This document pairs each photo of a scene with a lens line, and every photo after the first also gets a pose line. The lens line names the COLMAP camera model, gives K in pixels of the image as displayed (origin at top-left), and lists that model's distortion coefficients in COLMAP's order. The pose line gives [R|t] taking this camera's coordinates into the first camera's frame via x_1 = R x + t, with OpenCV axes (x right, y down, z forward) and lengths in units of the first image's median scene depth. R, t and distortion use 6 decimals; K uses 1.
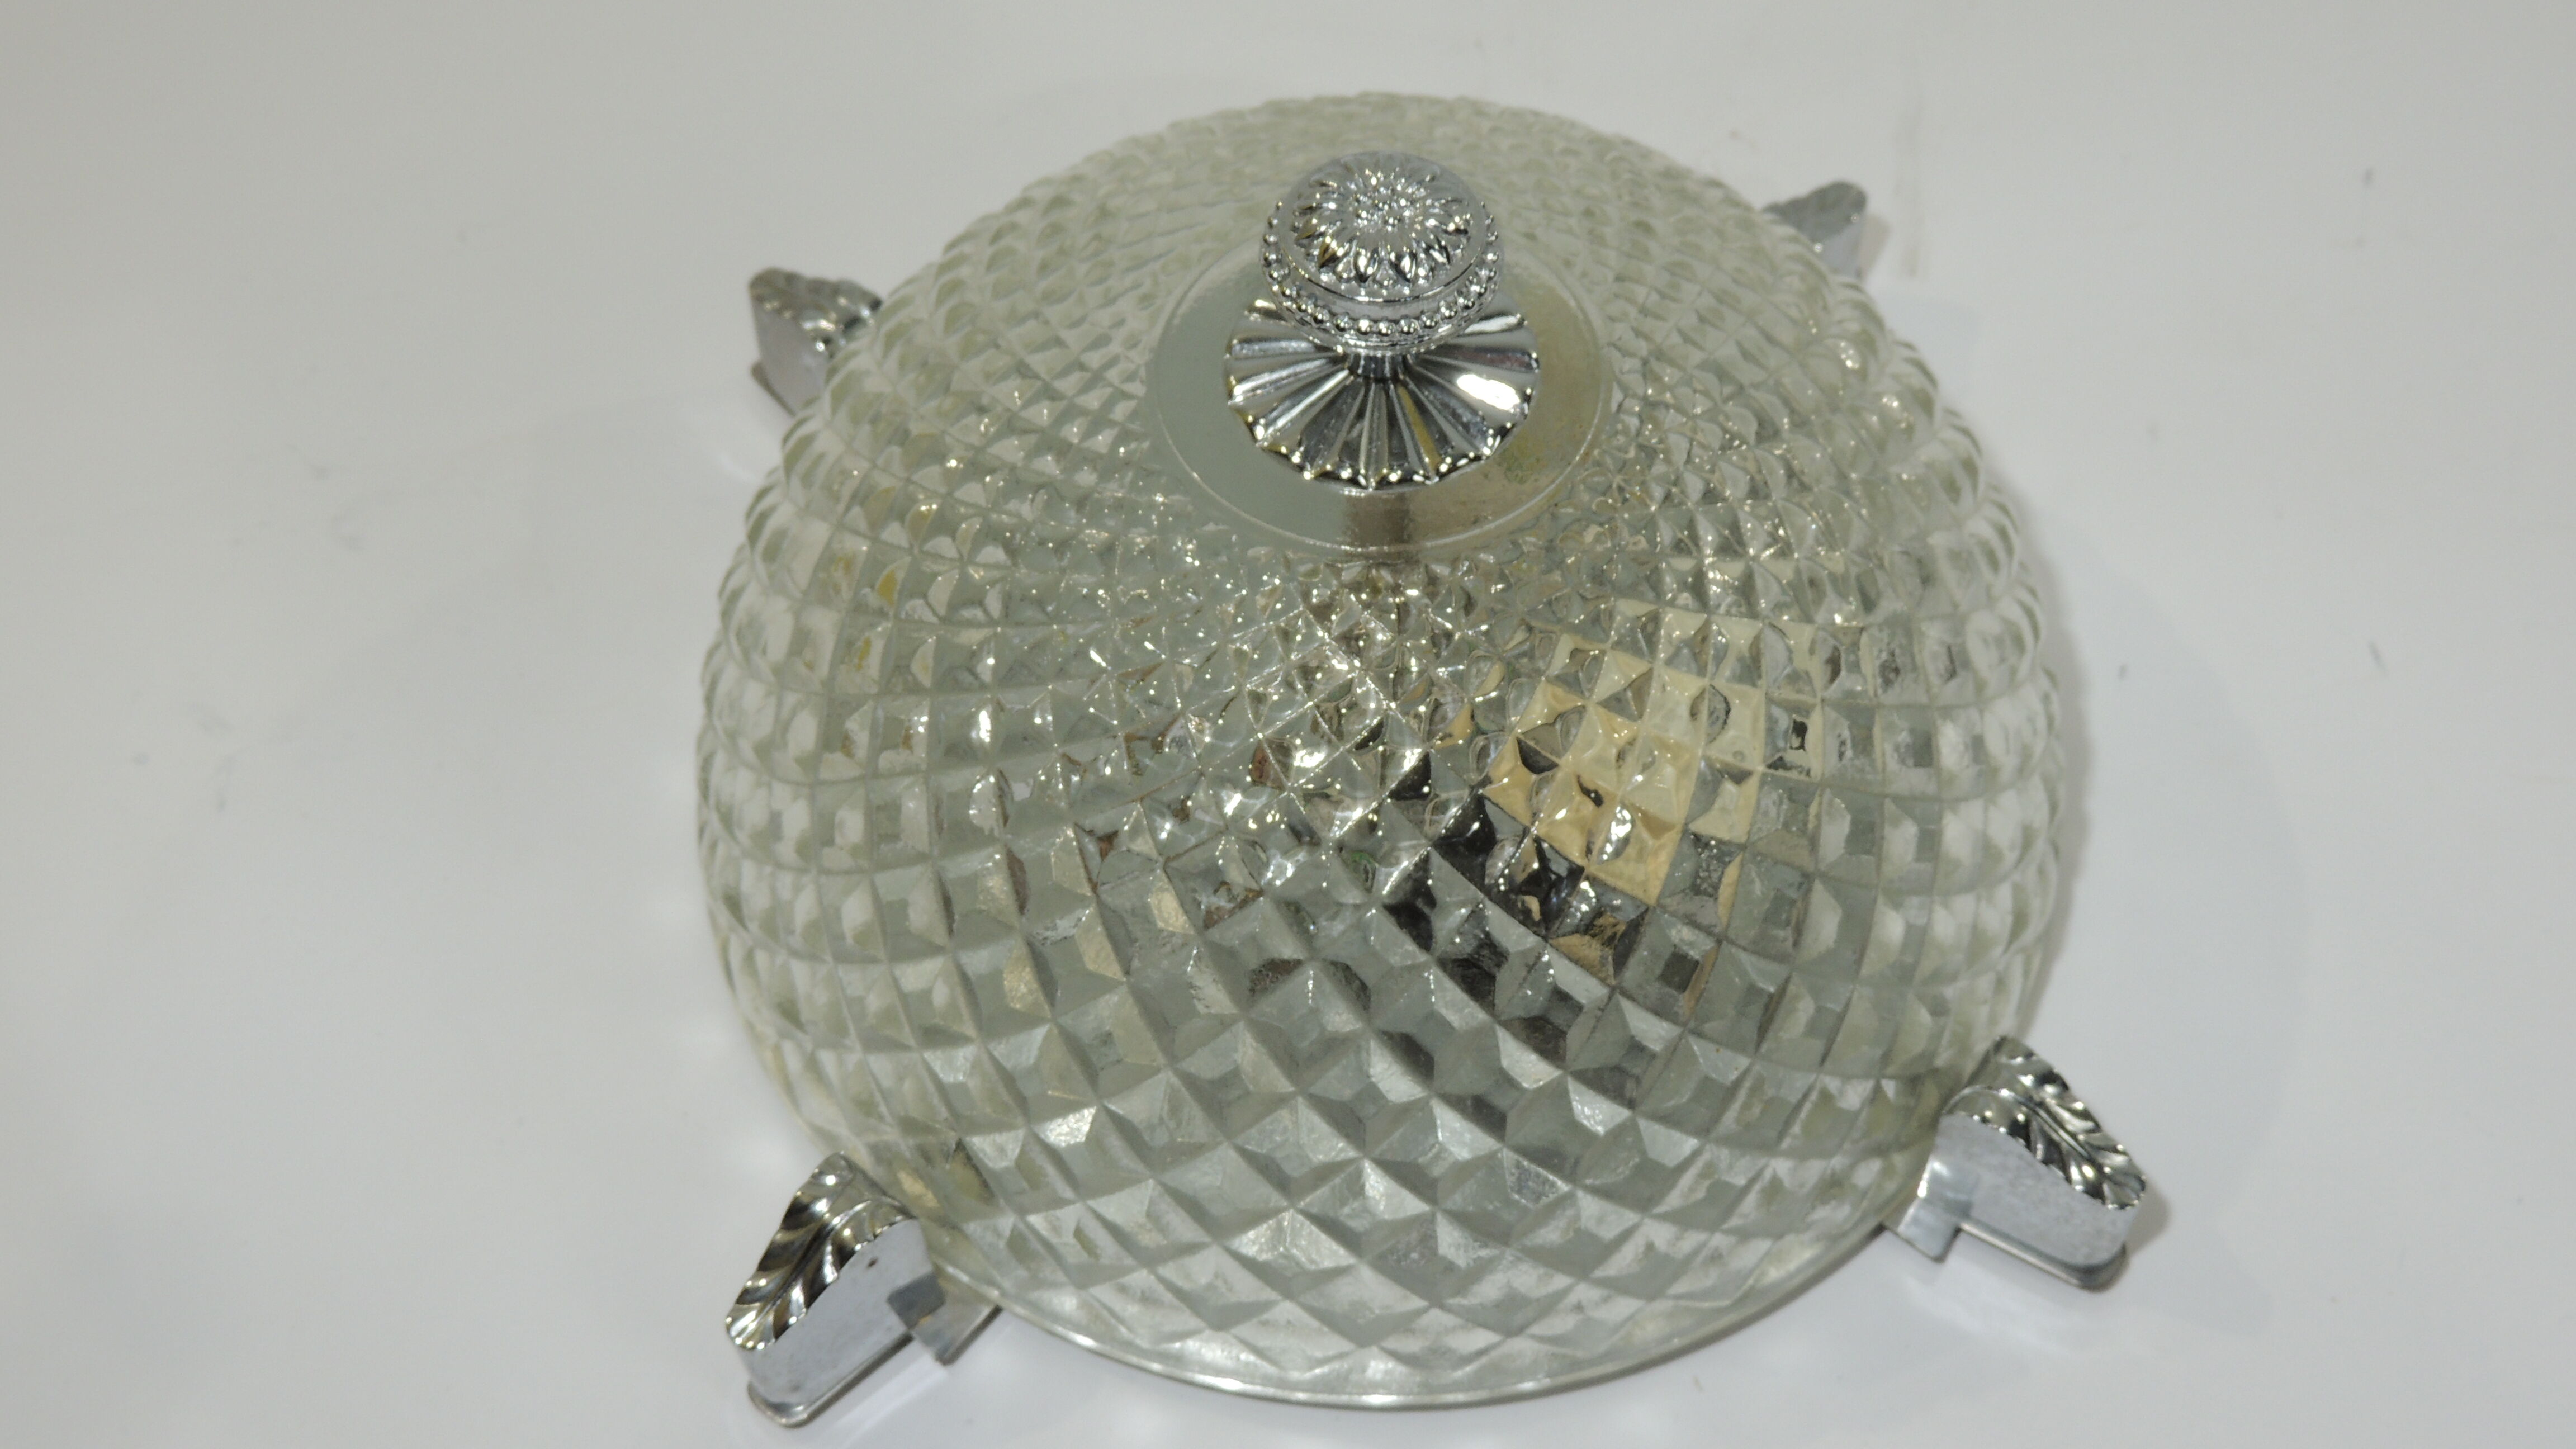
lens RADIAL K [[3279.6, 0, 1288.0], [0, 3279.6, 724.5], [0, 0, 1]] dist [-0.177019, -0.002641]
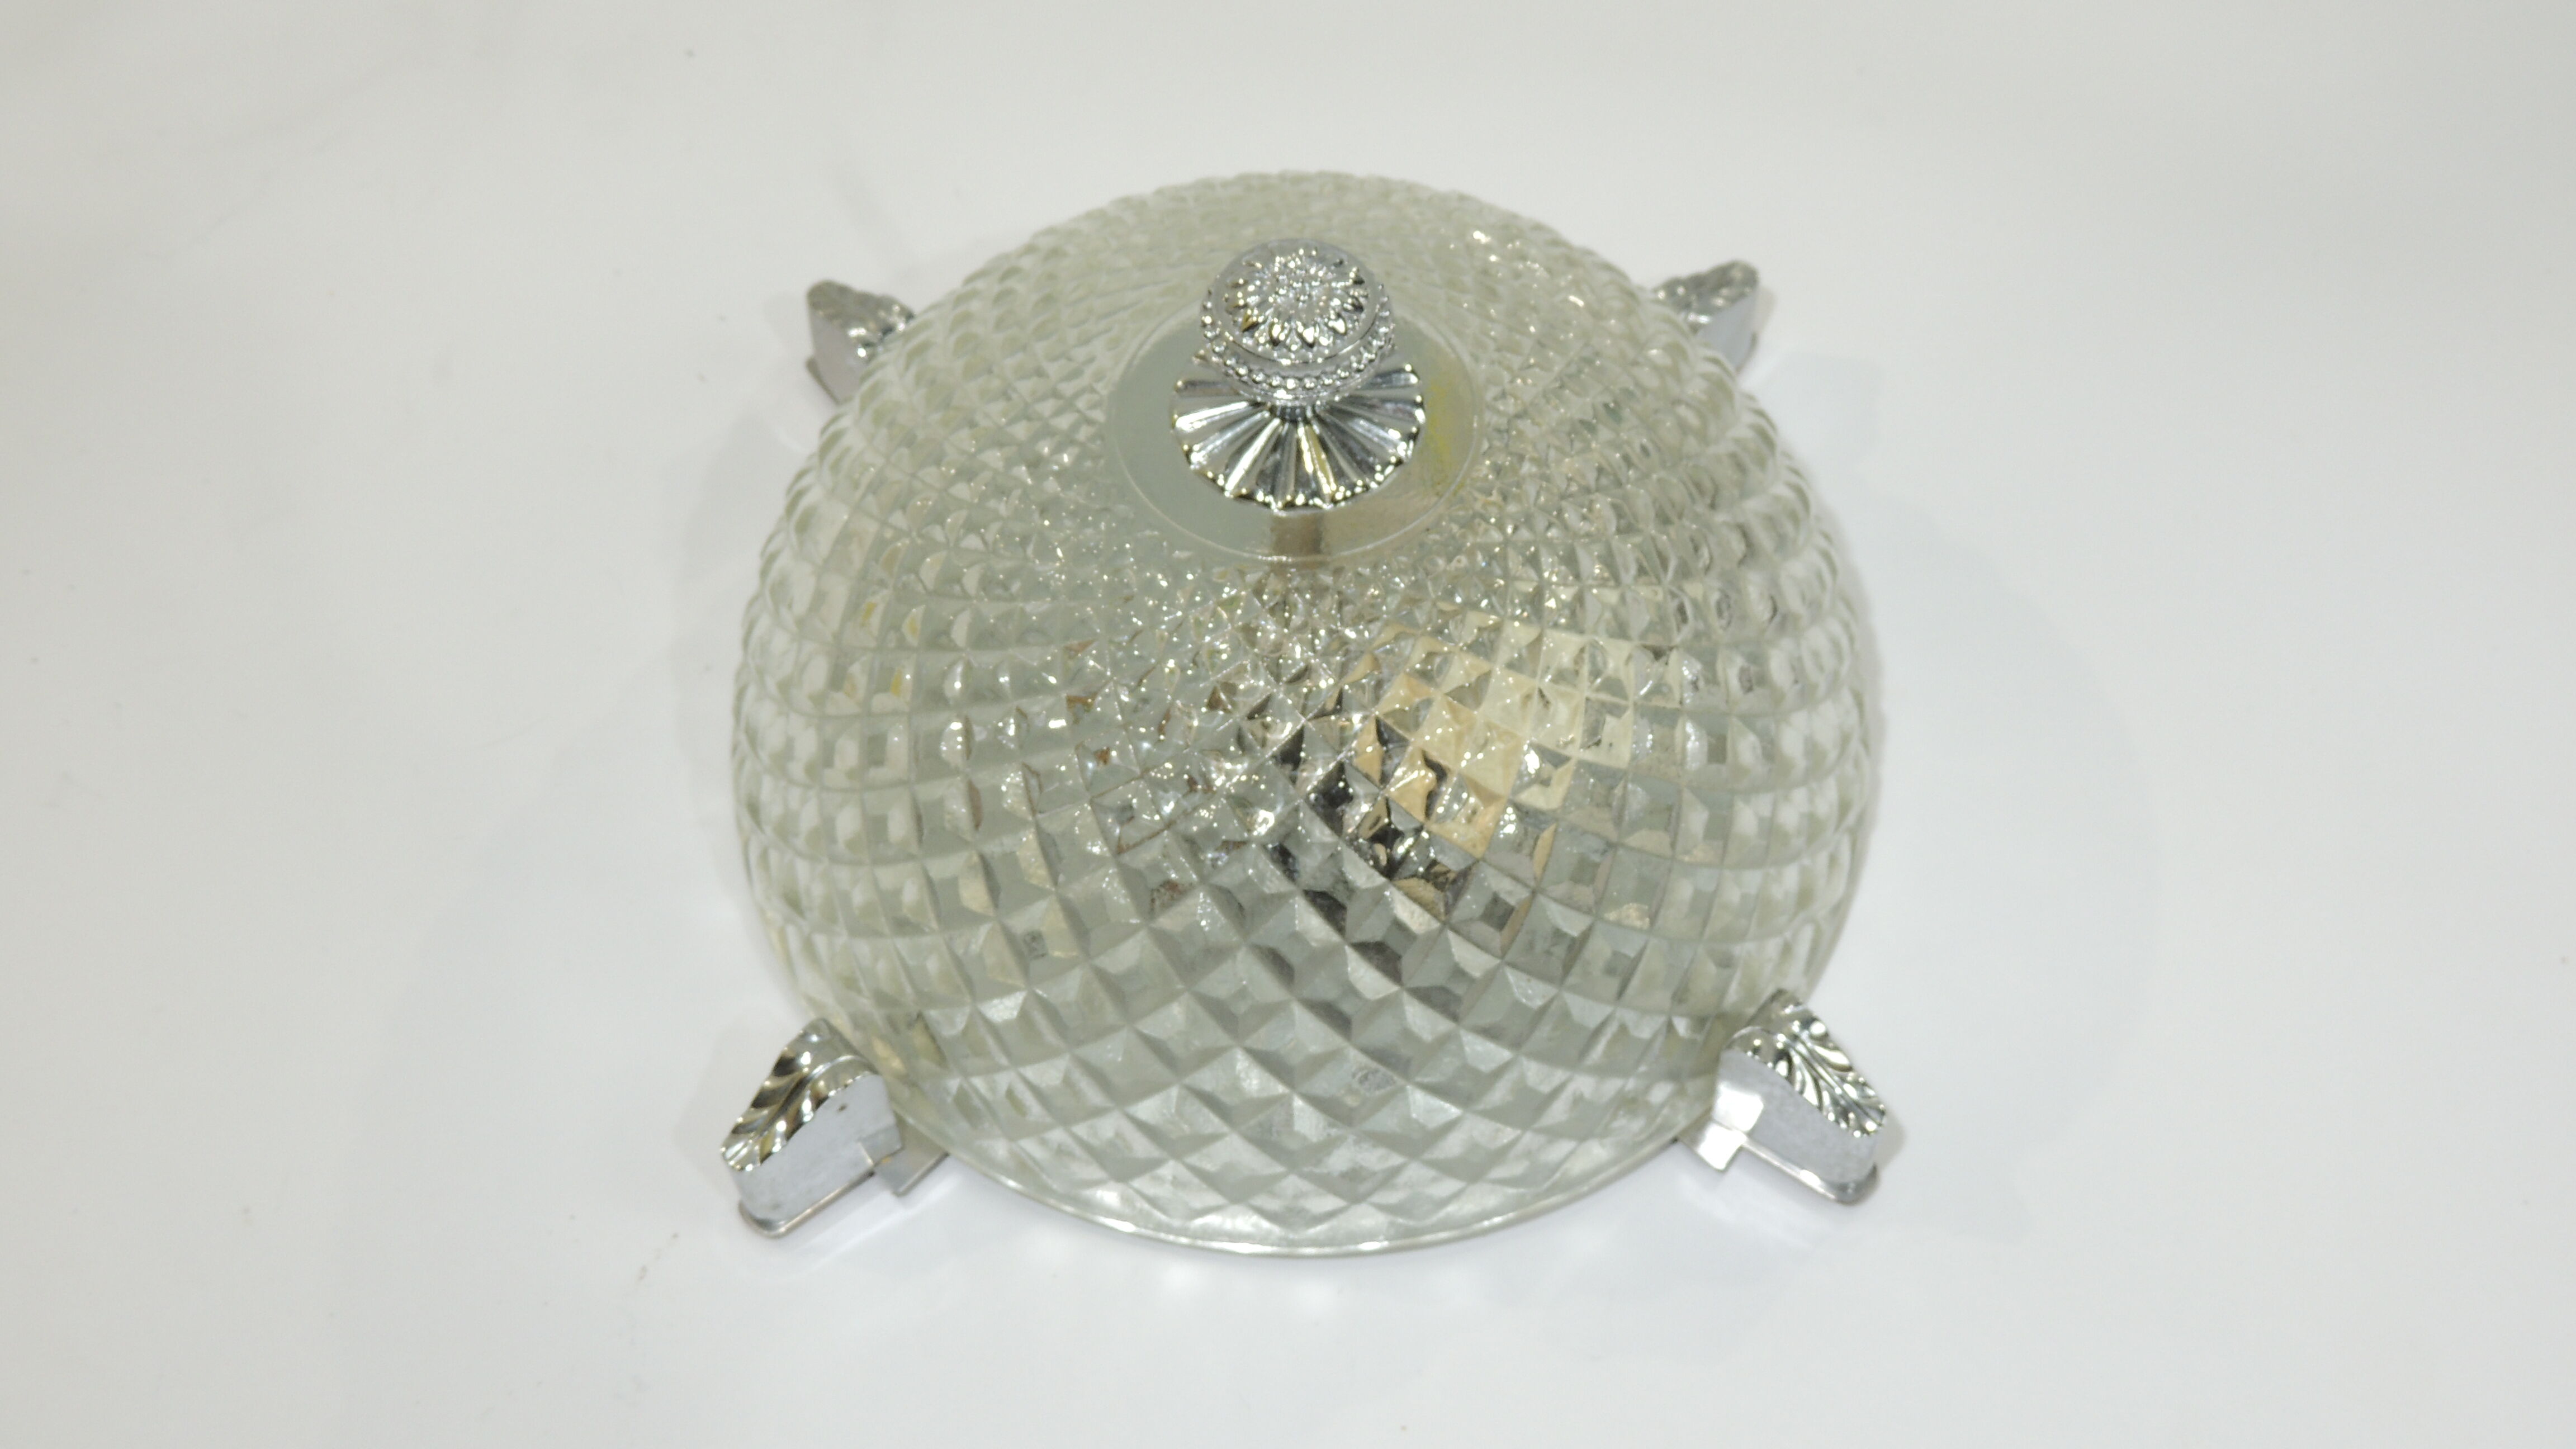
lens RADIAL K [[3279.6, 0, 1288.0], [0, 3279.6, 724.5], [0, 0, 1]] dist [-0.177019, -0.002641]
pose [[0.997439, 0.066166, -0.027170, 0.064799], [-0.065785, 0.997726, 0.014694, -0.008743], [0.028081, -0.012869, 0.999523, -0.230449]]
